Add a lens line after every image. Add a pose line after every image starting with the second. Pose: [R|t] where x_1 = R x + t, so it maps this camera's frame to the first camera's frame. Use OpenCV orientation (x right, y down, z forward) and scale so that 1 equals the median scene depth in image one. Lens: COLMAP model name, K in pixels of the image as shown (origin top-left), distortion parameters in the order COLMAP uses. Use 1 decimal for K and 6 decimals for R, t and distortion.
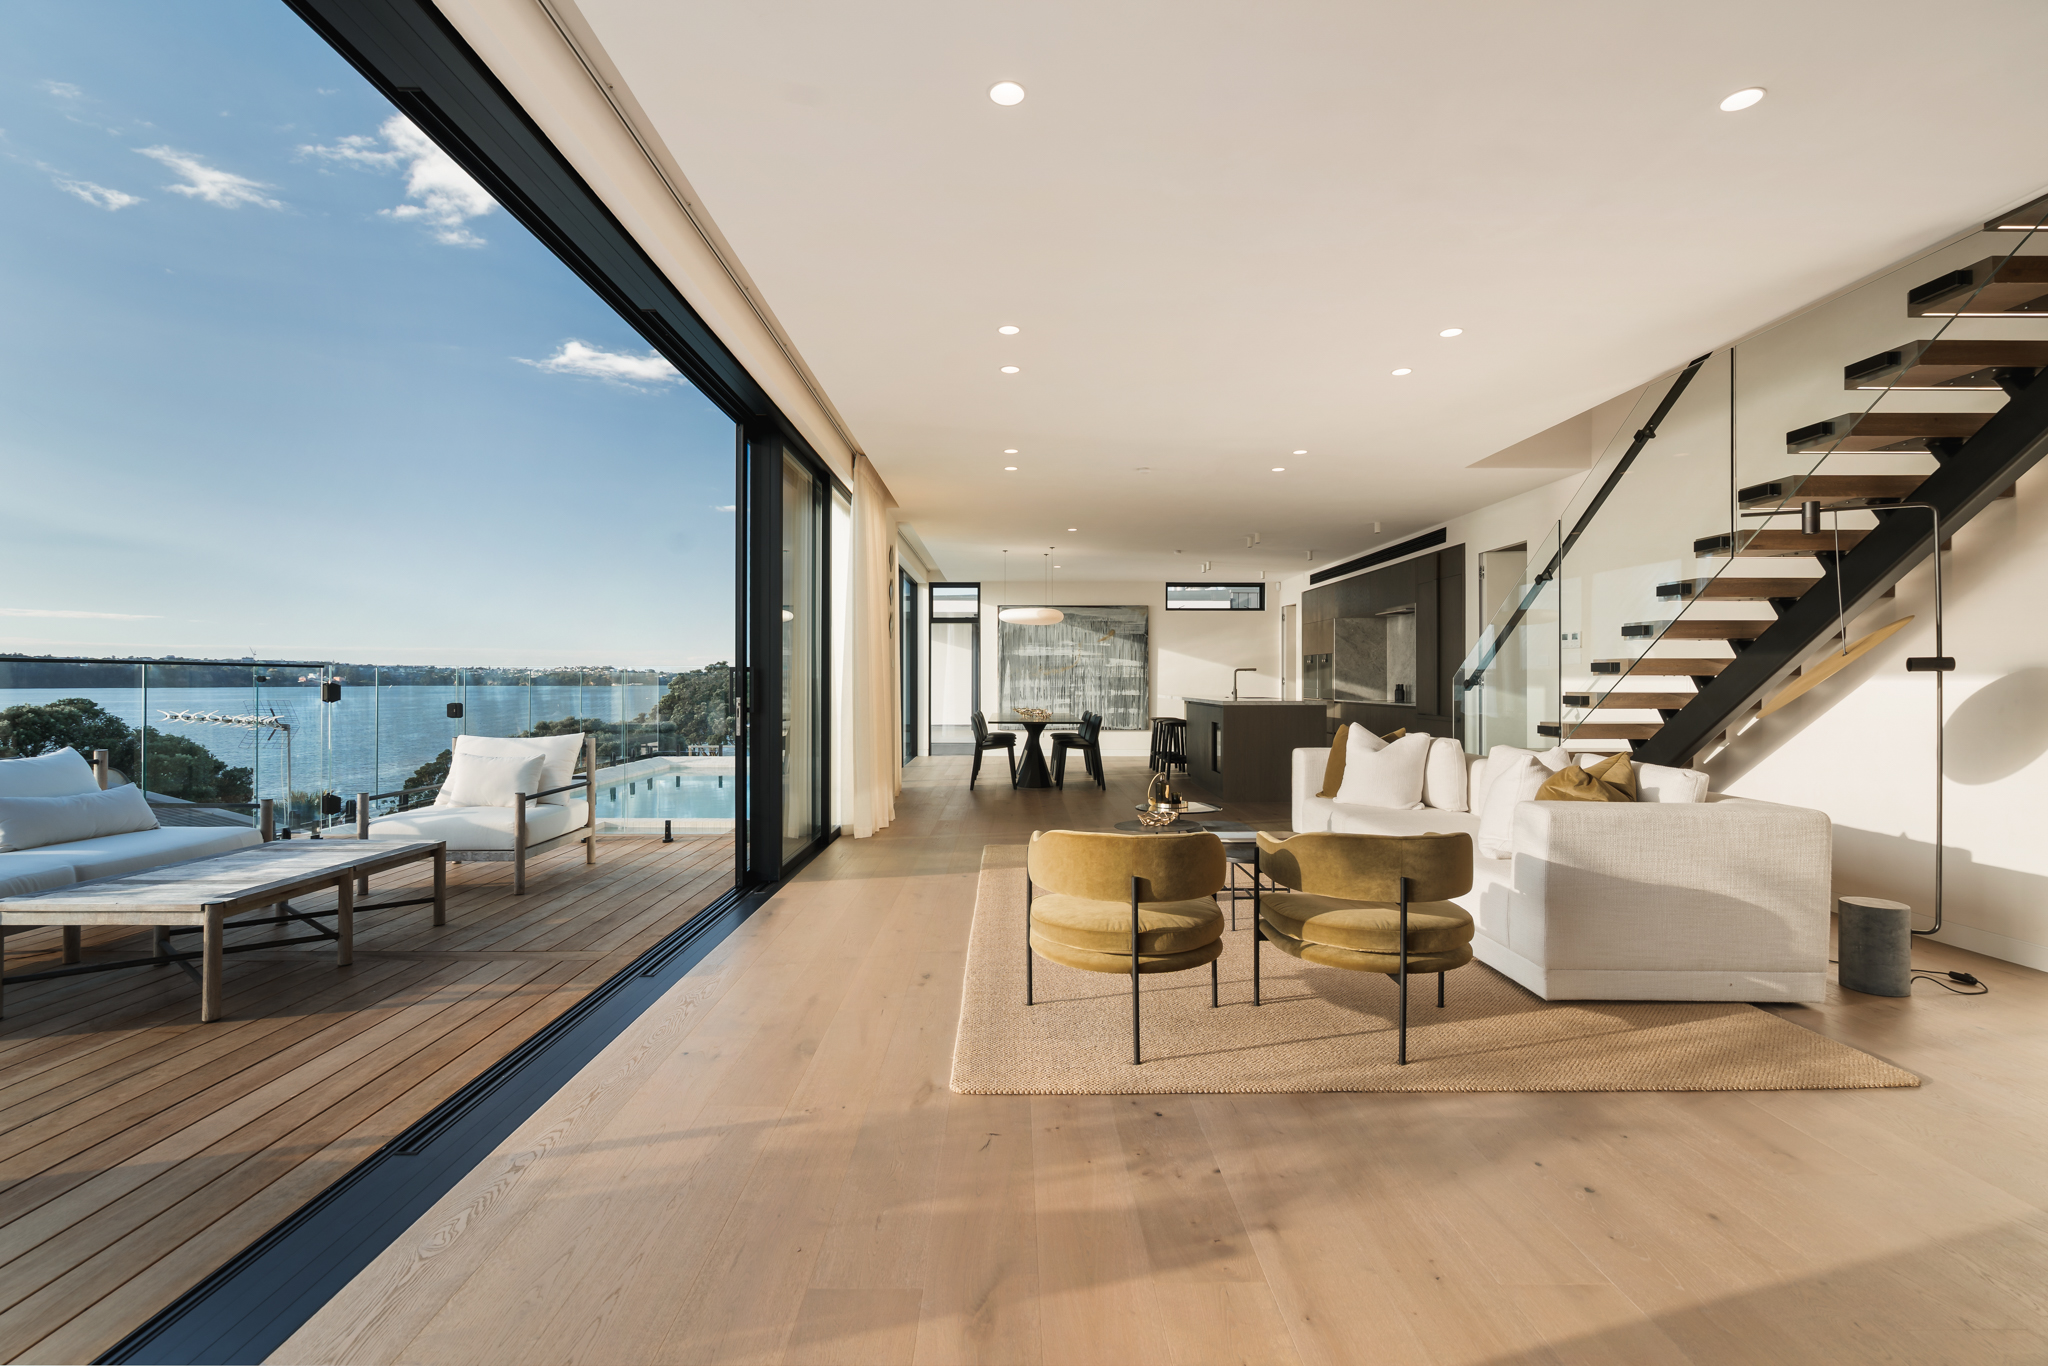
lens RADIAL K [[953.9, 0, 1022.3], [0, 953.9, 679.3], [0, 0, 1]] dist [0.002494, -0.002052]
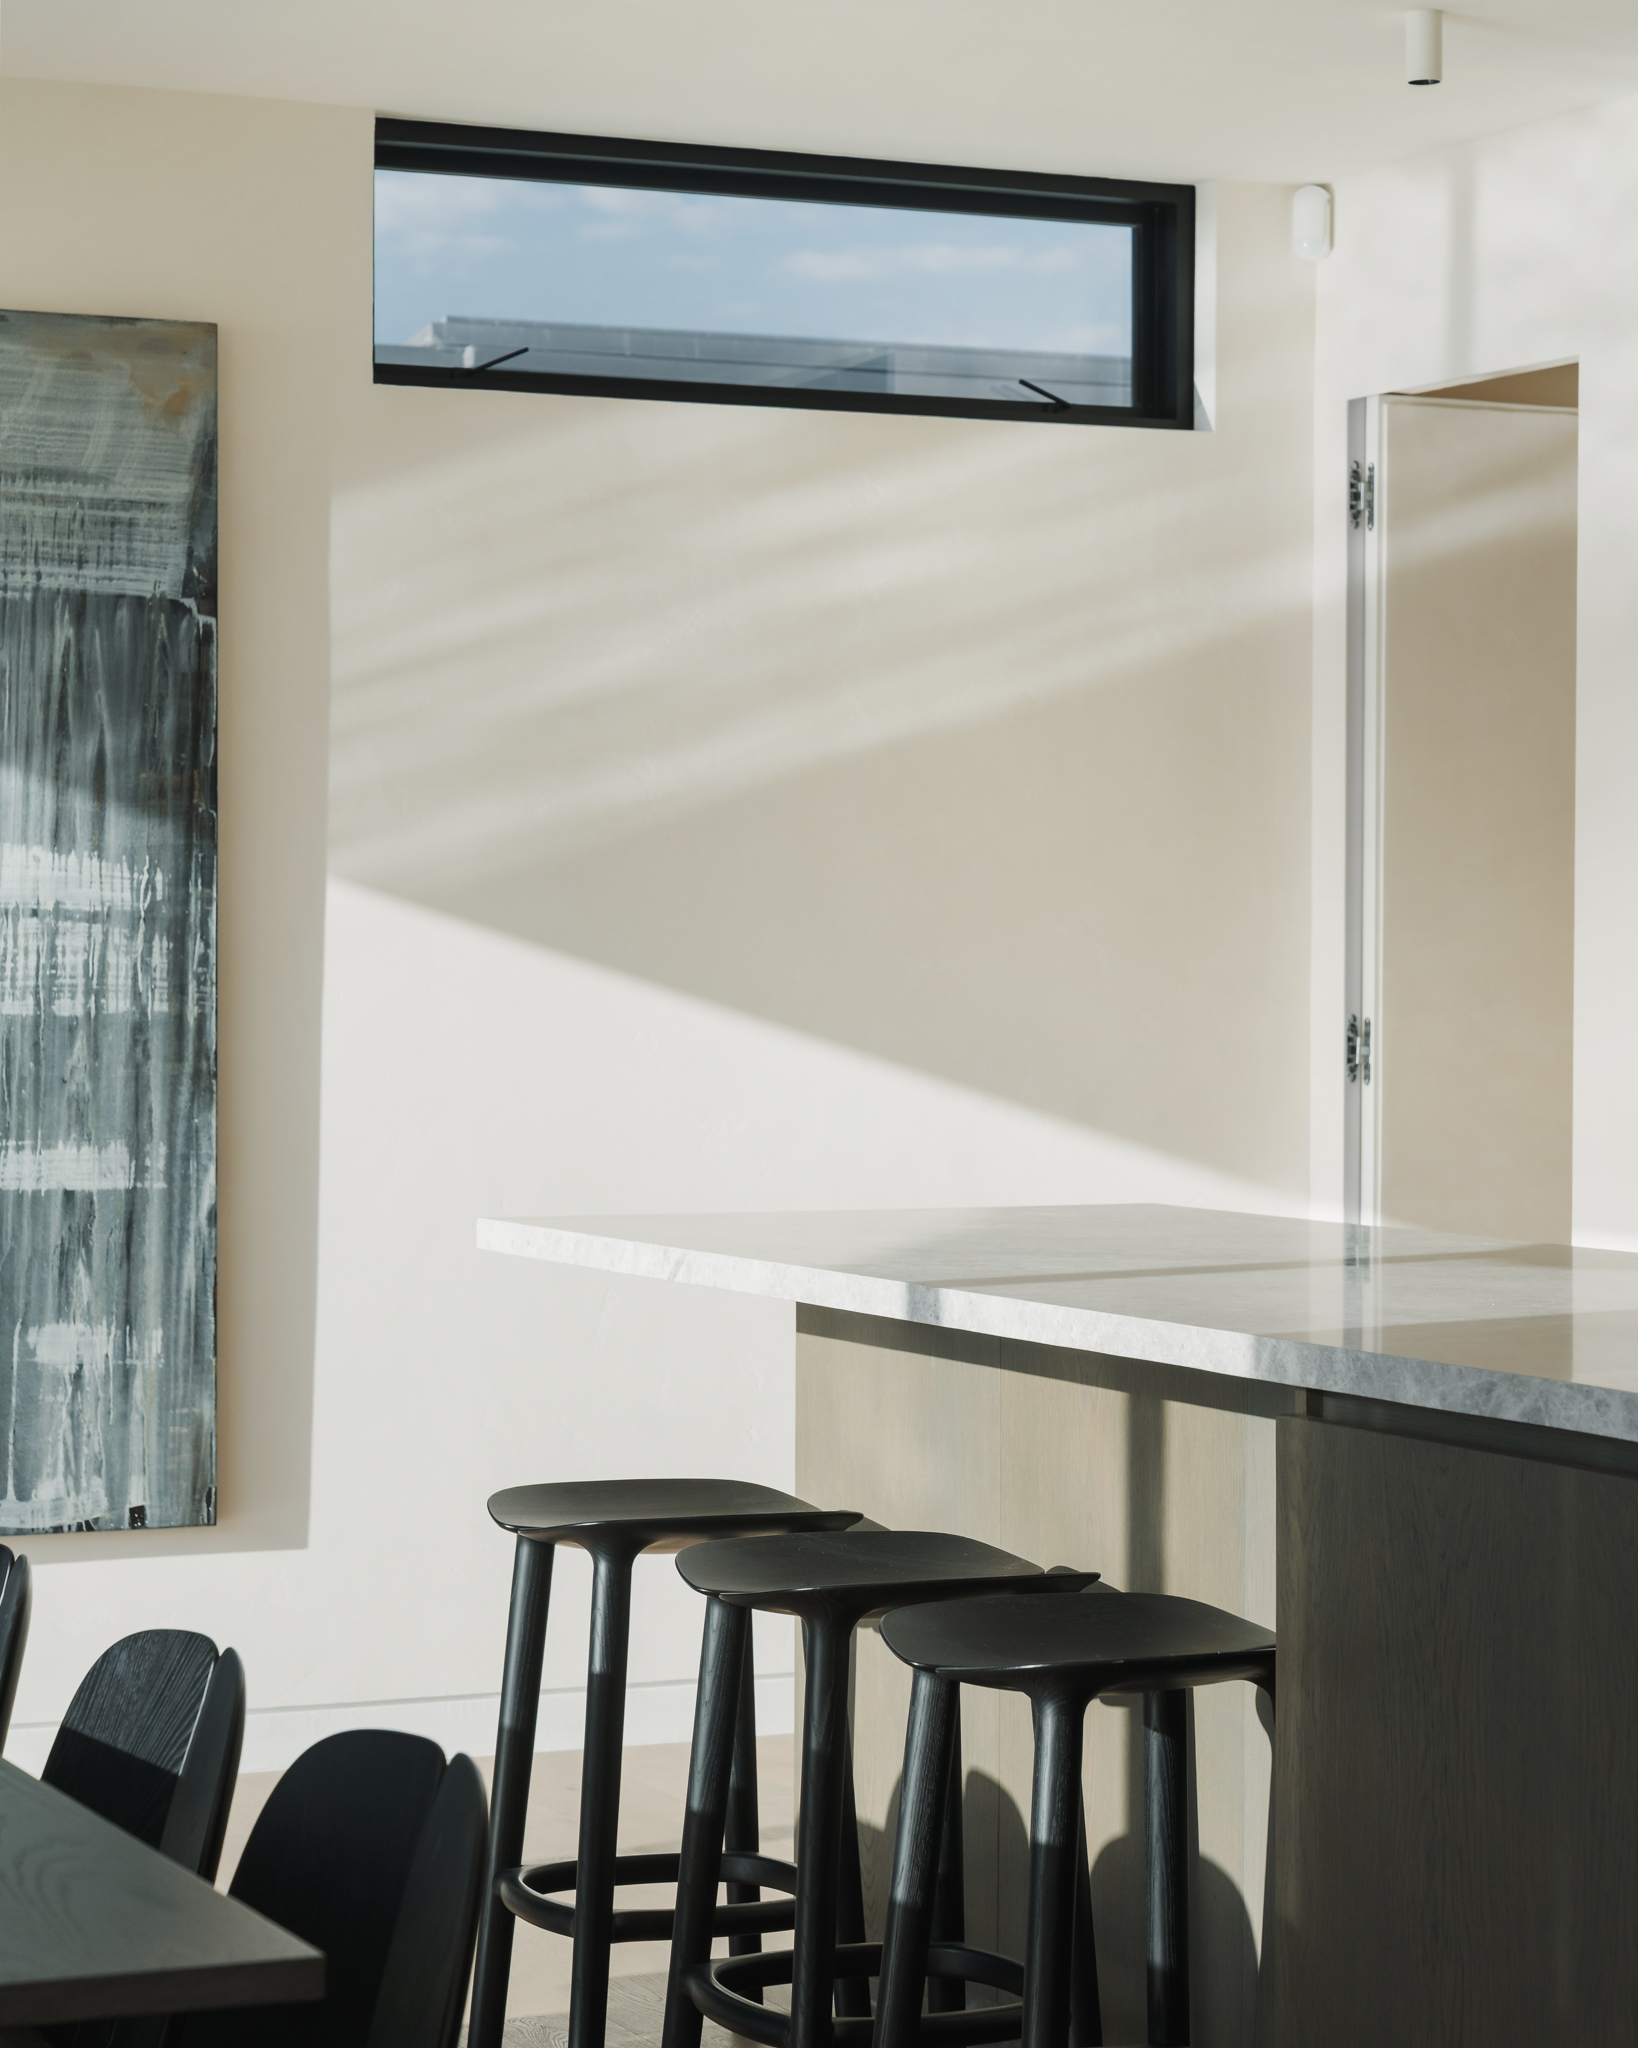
lens RADIAL K [[4652.0, 0, 815.3], [0, 4652.0, 1015.2], [0, 0, 1]] dist [0.016828, 0.000000]
pose [[0.914406, -0.000391, 0.404799, -0.013241], [-0.005584, 0.999892, 0.013579, -0.009634], [-0.404761, -0.014677, 0.914305, 0.512042]]
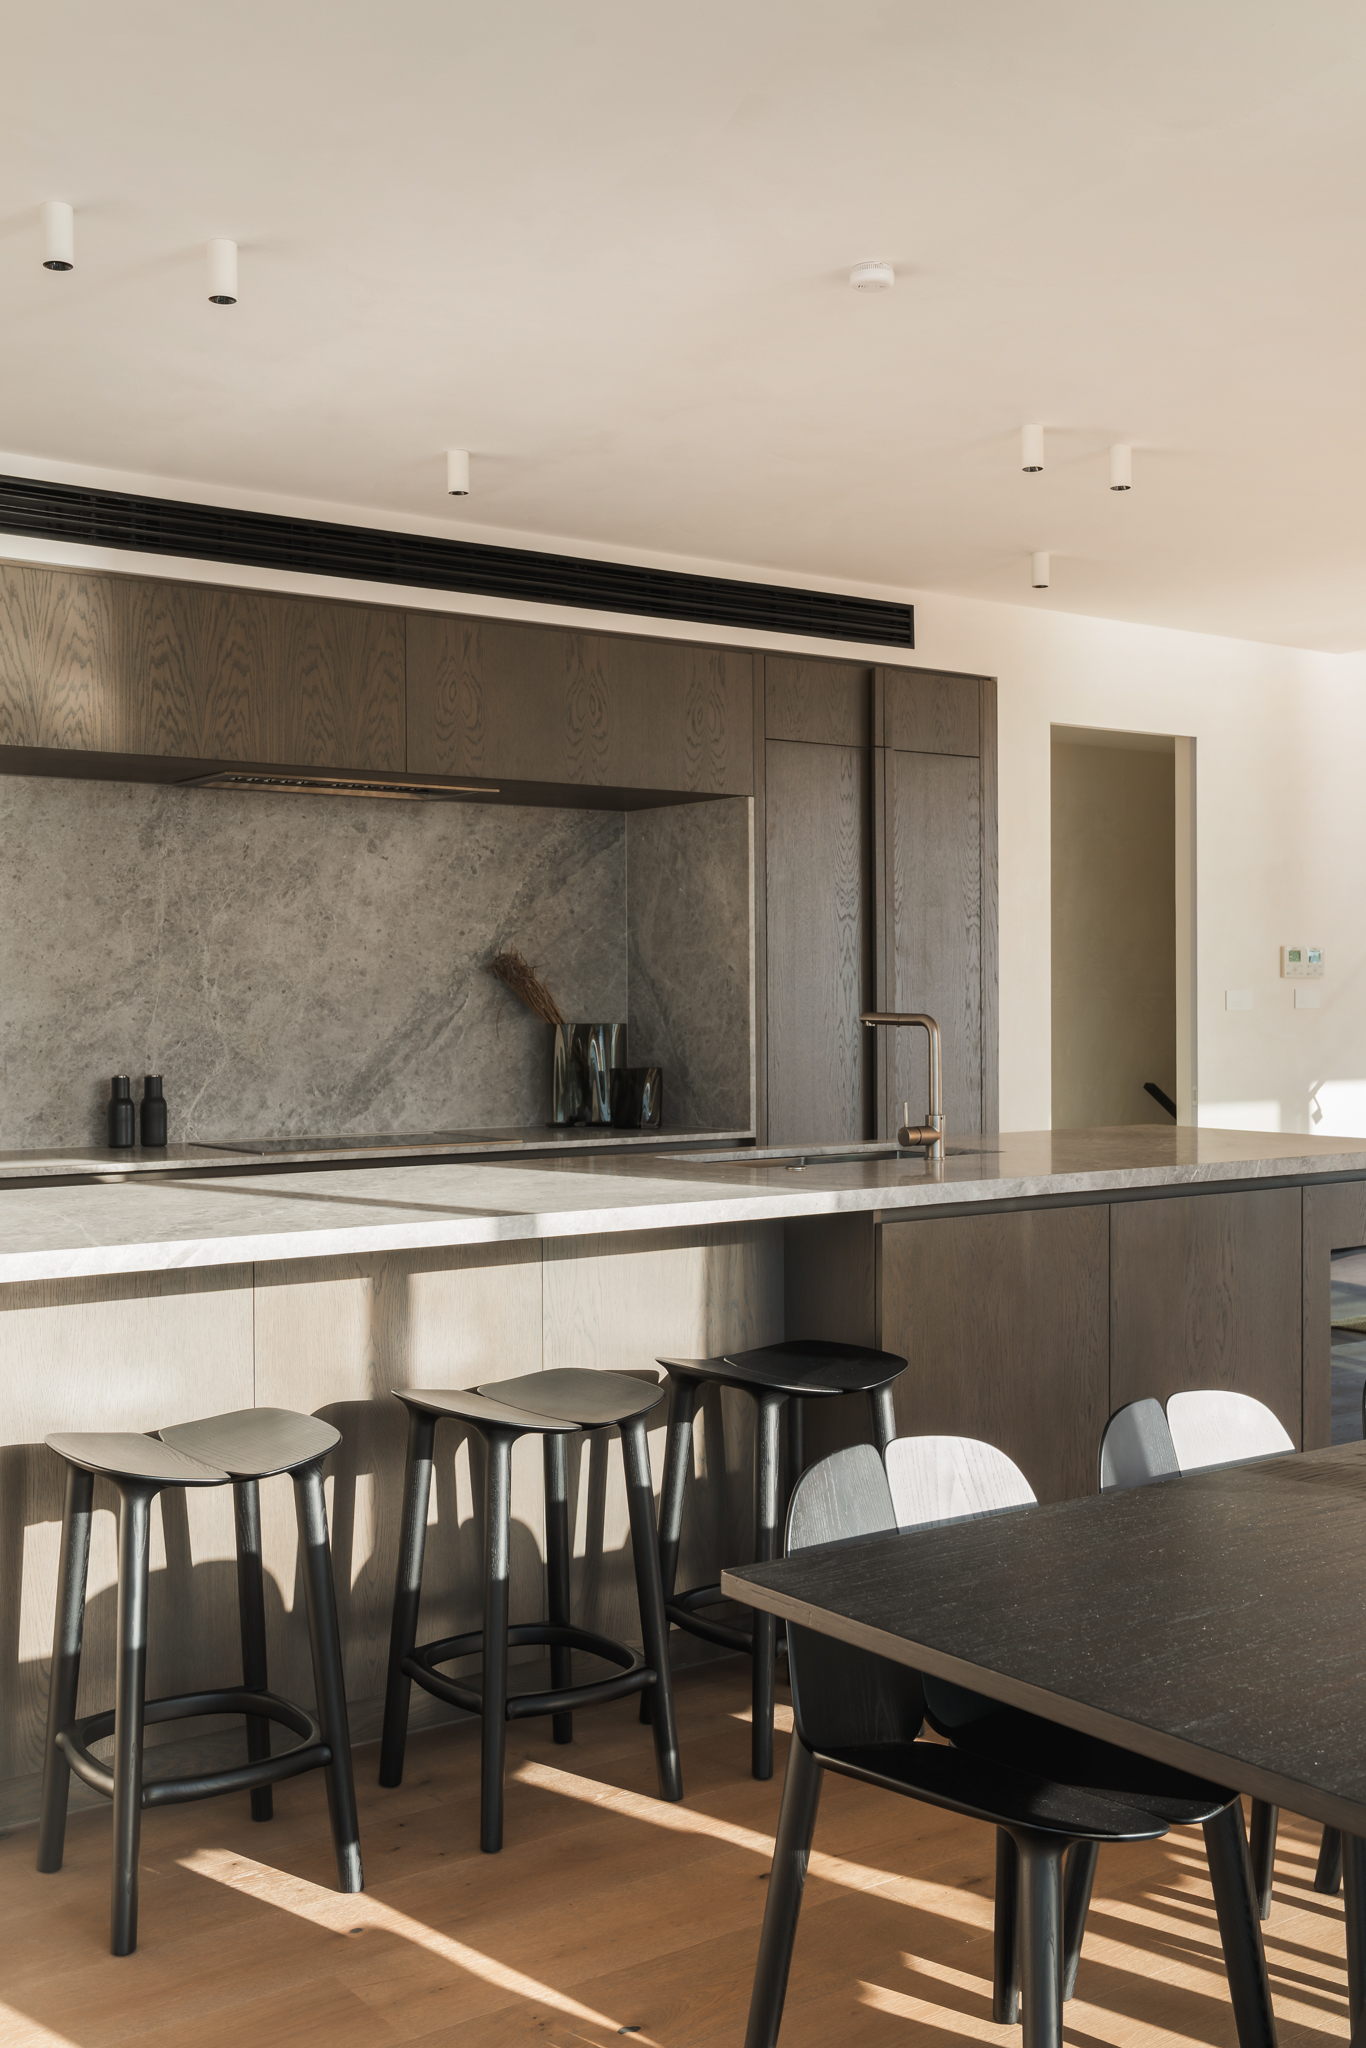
lens RADIAL K [[2065.5, 0, 684.0], [0, 2065.5, 1020.2], [0, 0, 1]] dist [0.007024, 0.000000]
pose [[-0.575672, -0.003326, 0.817674, -0.076245], [0.003310, 0.999974, 0.006398, -0.009544], [-0.817674, 0.006390, -0.575646, 0.951748]]
